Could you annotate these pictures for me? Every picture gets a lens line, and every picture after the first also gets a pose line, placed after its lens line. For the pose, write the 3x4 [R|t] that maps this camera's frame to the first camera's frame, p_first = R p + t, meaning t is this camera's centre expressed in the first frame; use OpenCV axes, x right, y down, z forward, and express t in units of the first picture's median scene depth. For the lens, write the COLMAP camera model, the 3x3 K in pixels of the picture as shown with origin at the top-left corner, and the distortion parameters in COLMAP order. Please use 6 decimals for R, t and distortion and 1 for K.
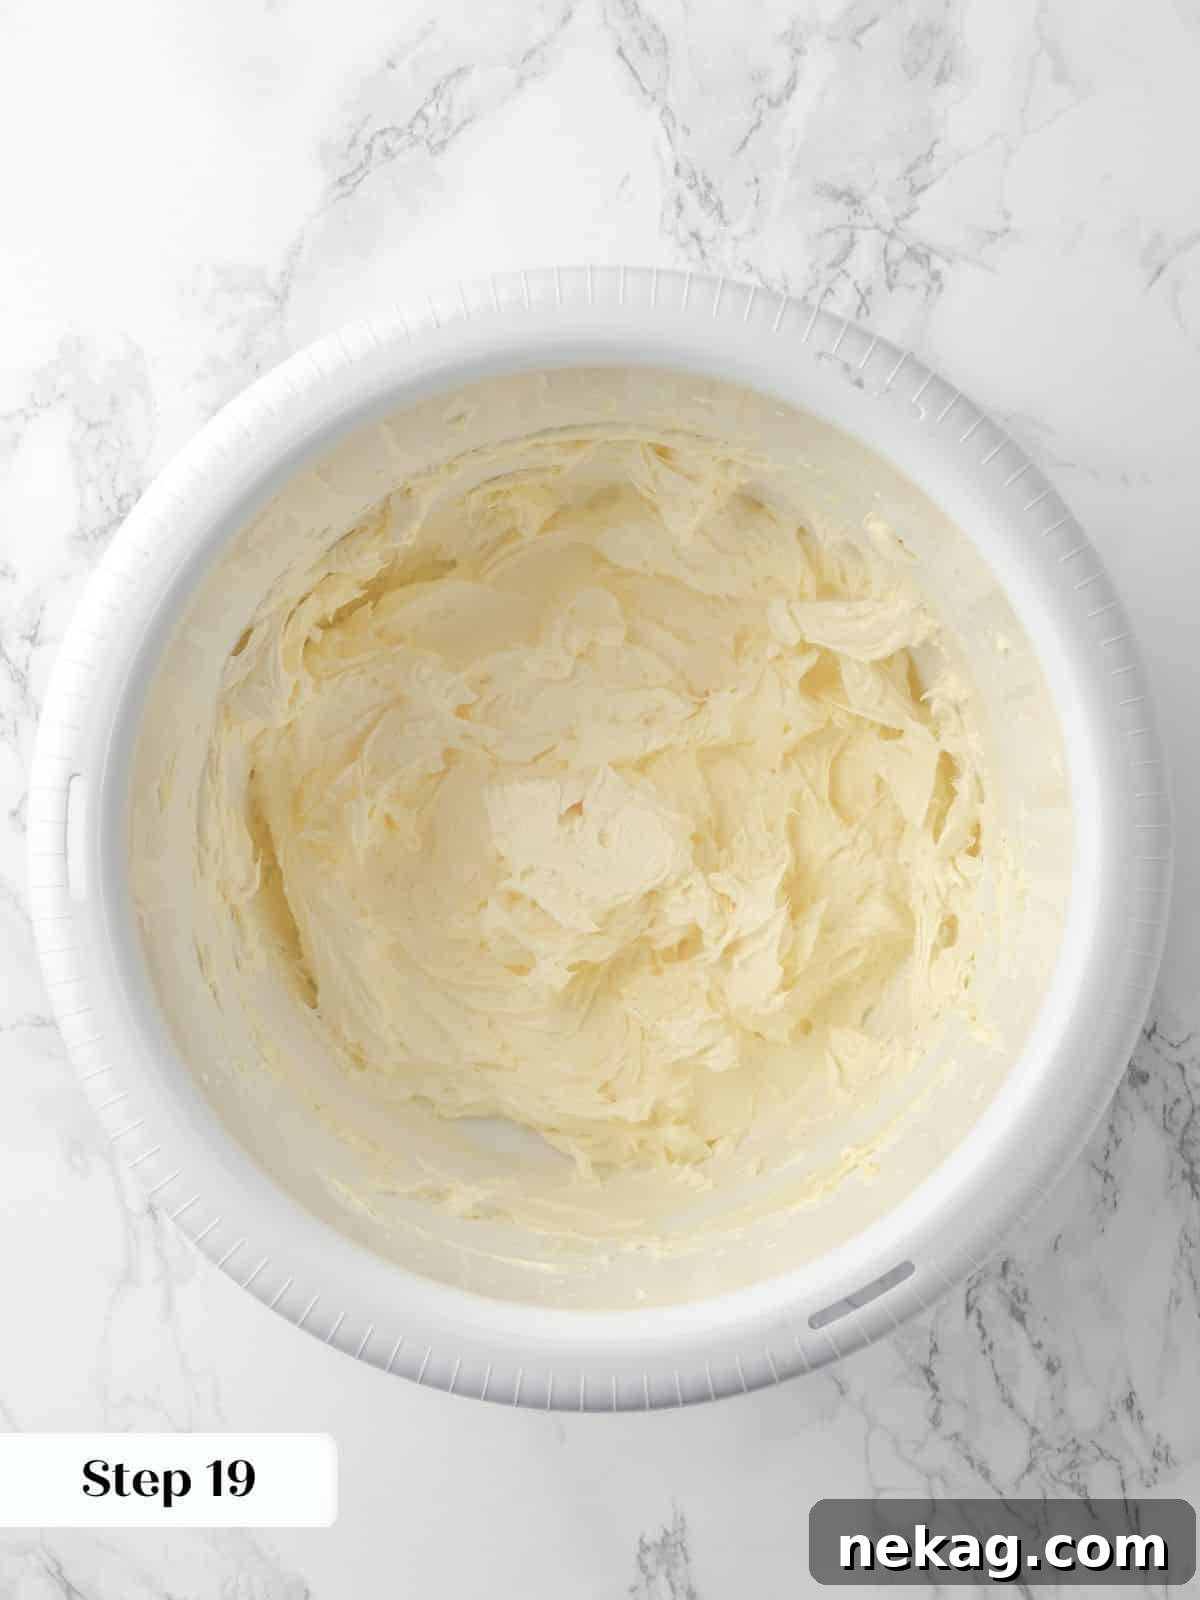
lens RADIAL K [[2334.3, 0, 602.2], [0, 2334.3, 805.8], [0, 0, 1]] dist [-0.011882, 0.000000]
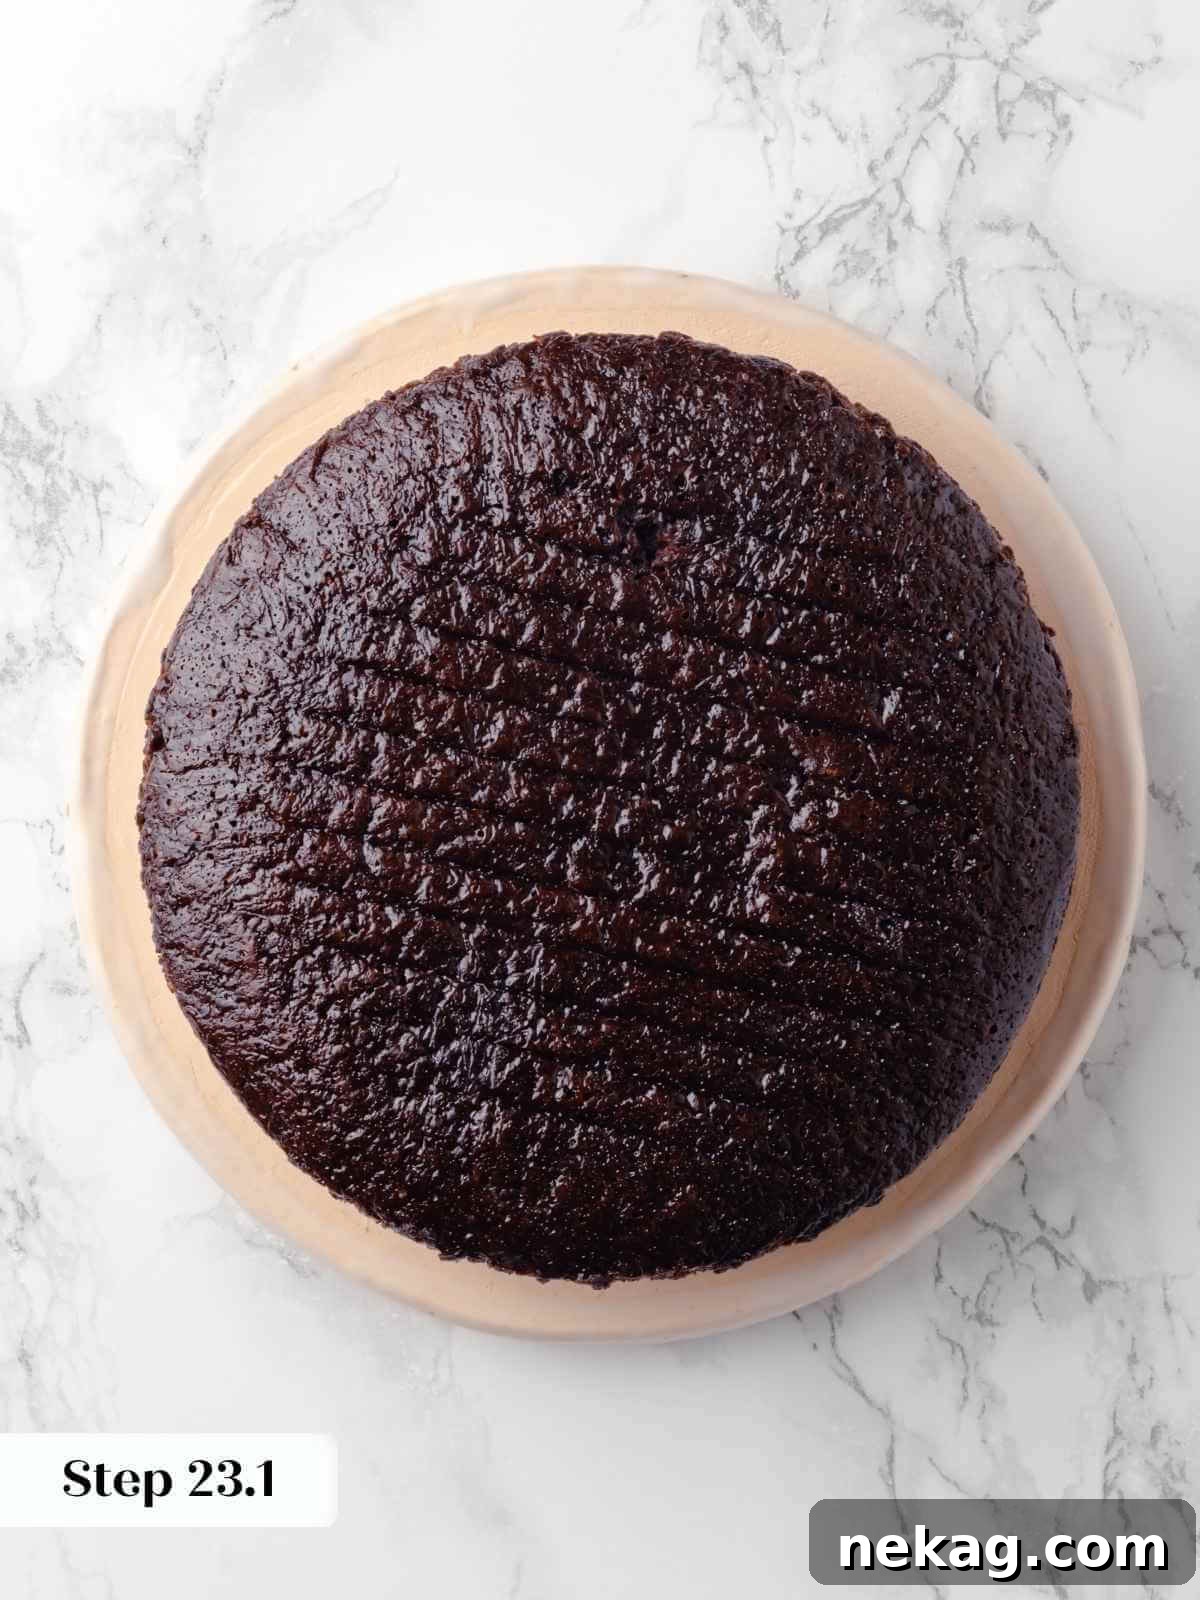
lens RADIAL K [[2334.3, 0, 591.5], [0, 2334.3, 798.0], [0, 0, 1]] dist [-0.011882, 0.000000]
pose [[0.999998, 0.000053, -0.001737, -0.008384], [-0.000050, 0.999999, 0.001399, -0.008974], [0.001737, -0.001399, 0.999998, 0.244966]]
